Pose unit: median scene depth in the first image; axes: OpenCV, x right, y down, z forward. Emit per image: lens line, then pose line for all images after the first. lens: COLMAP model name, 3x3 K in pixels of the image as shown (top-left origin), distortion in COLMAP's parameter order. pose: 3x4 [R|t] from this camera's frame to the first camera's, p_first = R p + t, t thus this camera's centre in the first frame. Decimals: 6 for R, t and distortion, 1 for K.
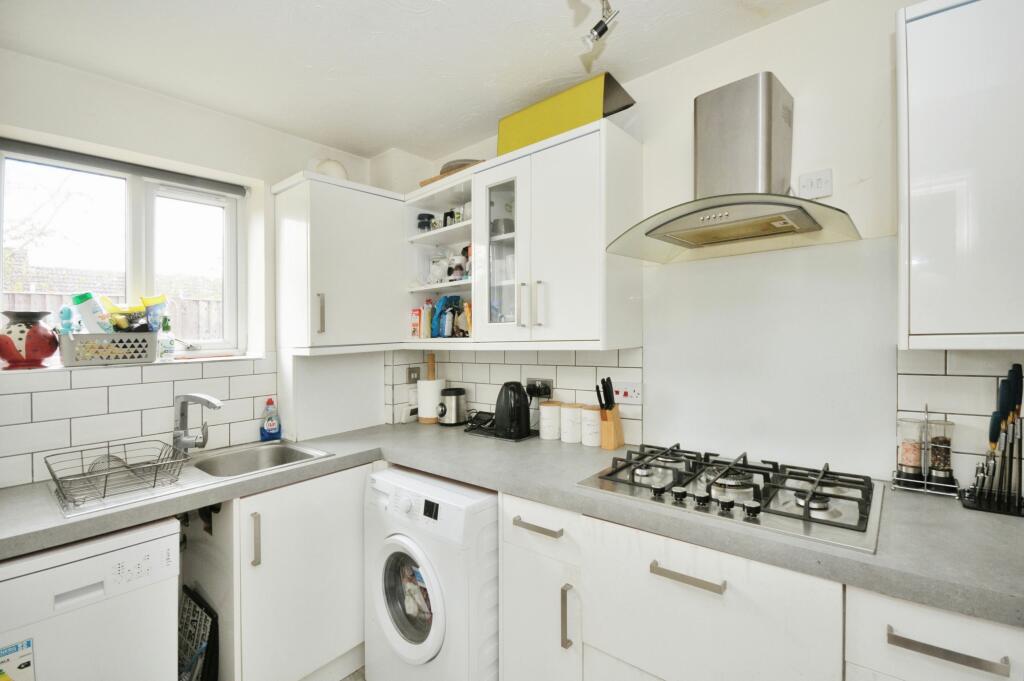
lens RADIAL K [[452.2, 0, 509.0], [0, 452.2, 336.6], [0, 0, 1]] dist [-0.004564, -0.001116]
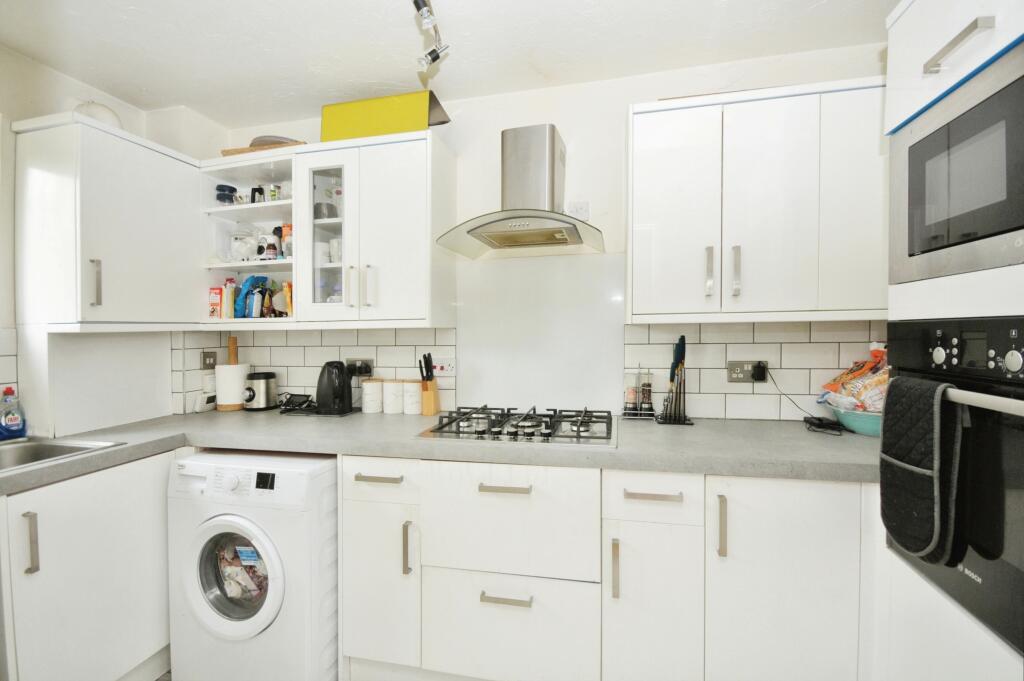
lens RADIAL K [[452.2, 0, 509.0], [0, 452.2, 336.6], [0, 0, 1]] dist [-0.004564, -0.001116]
pose [[0.885988, 0.010614, 0.463587, -0.131036], [-0.008603, 0.999942, -0.006452, 0.051600], [-0.463629, 0.001728, 0.886028, -0.115933]]
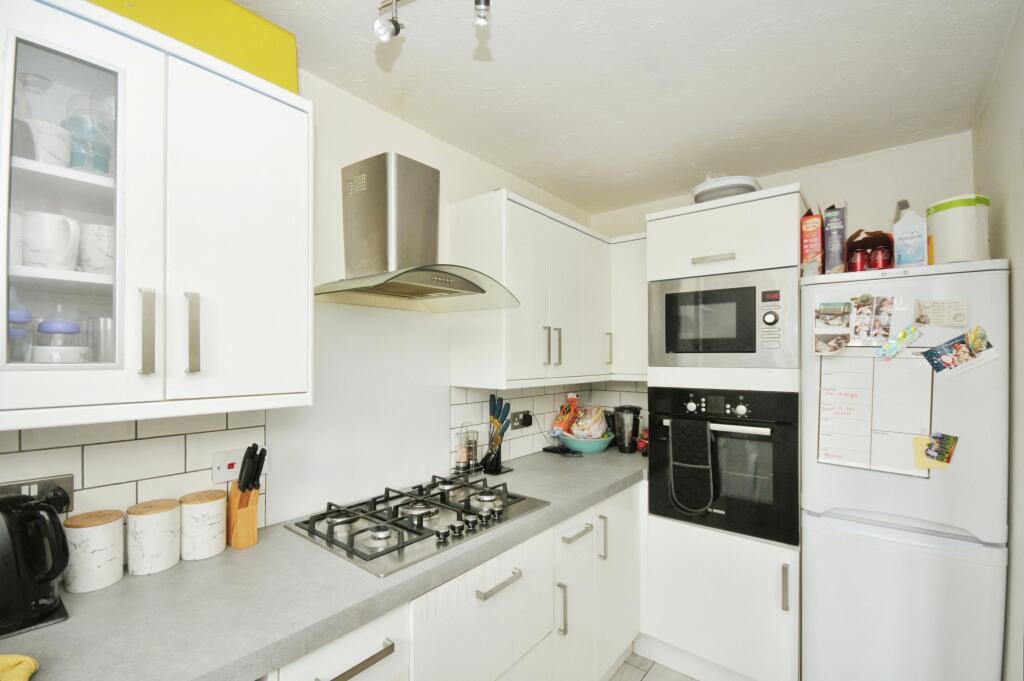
lens RADIAL K [[455.3, 0, 526.2], [0, 455.3, 364.1], [0, 0, 1]] dist [-0.001168, -0.000292]
pose [[-0.039261, 0.014717, 0.999121, -0.493237], [0.003552, 0.999887, -0.014589, -0.022364], [-0.999223, 0.002976, -0.039309, 0.576033]]
